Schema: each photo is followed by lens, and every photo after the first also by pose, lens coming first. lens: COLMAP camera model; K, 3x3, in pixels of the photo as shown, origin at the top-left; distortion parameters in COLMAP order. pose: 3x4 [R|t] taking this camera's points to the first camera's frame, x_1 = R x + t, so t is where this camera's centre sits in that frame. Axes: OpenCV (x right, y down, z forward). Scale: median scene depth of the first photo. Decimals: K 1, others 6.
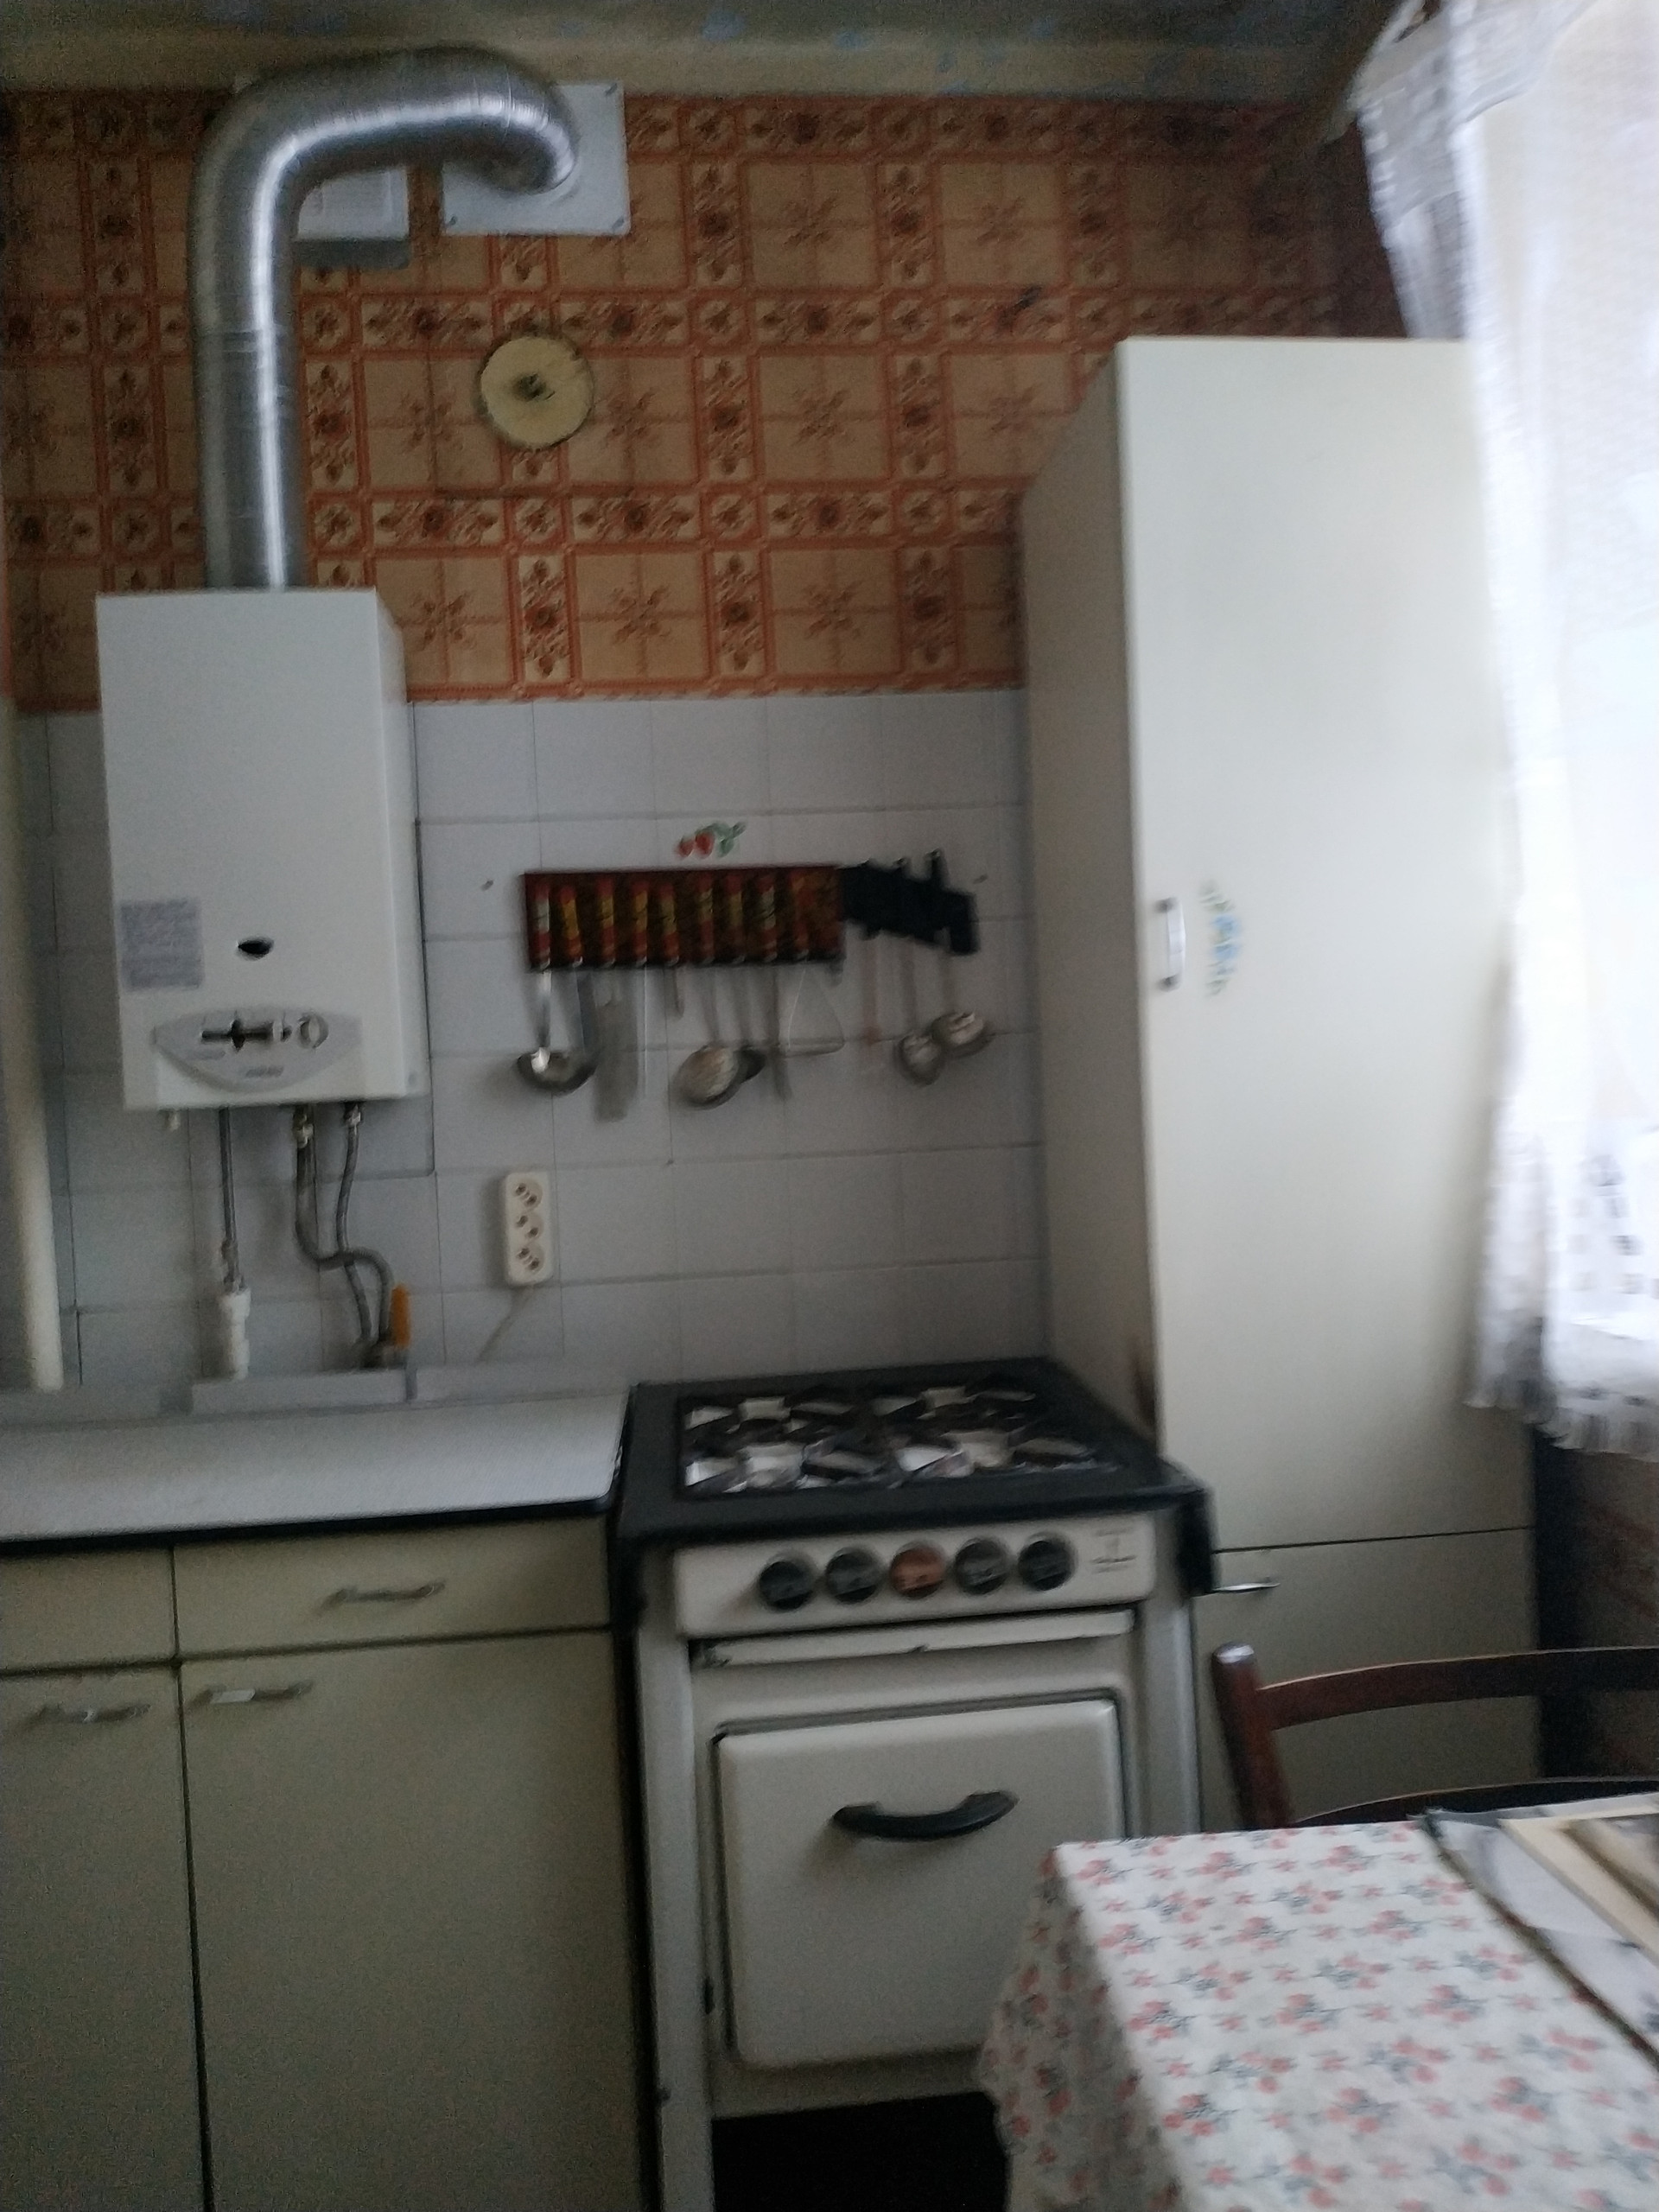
lens RADIAL K [[1609.7, 0, 815.9], [0, 1609.7, 1103.7], [0, 0, 1]] dist [-0.003740, -0.008500]
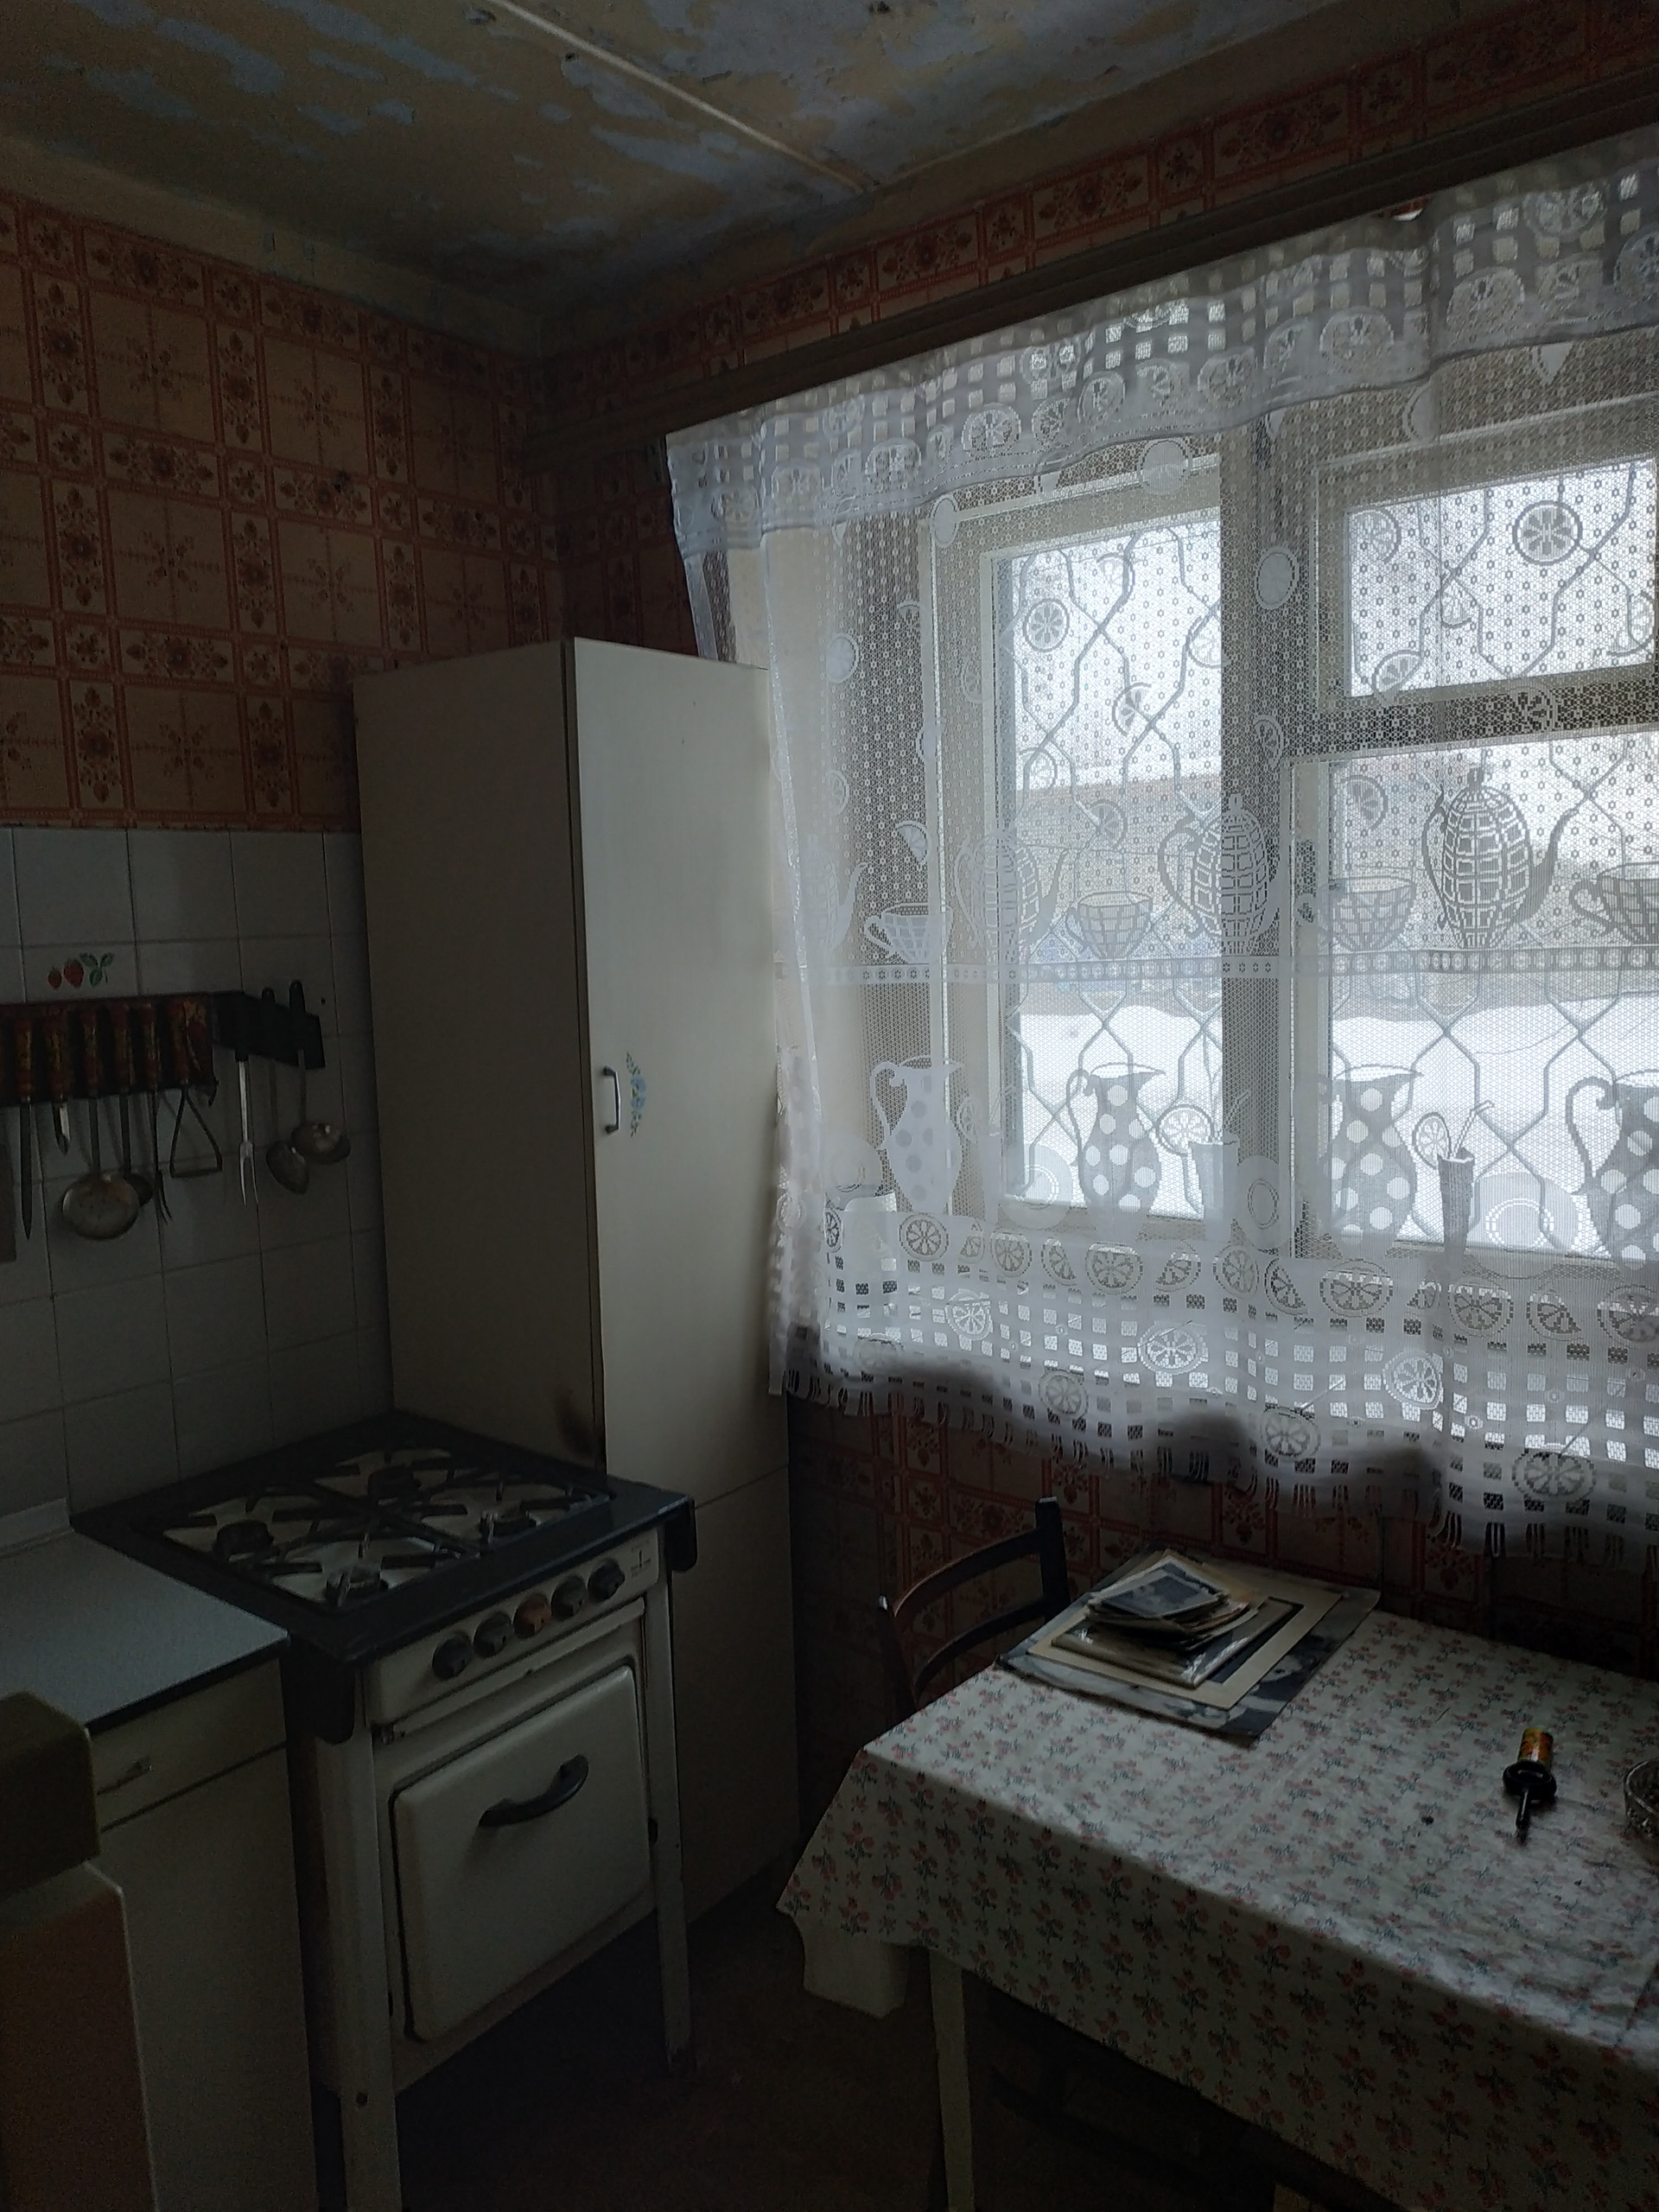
lens RADIAL K [[1633.2, 0, 829.2], [0, 1633.2, 1095.5], [0, 0, 1]] dist [-0.007978, -0.002562]
pose [[0.685141, -0.064470, 0.725552, -0.492300], [0.012761, 0.996985, 0.076538, -0.158693], [-0.728298, -0.043180, 0.683898, -0.043951]]
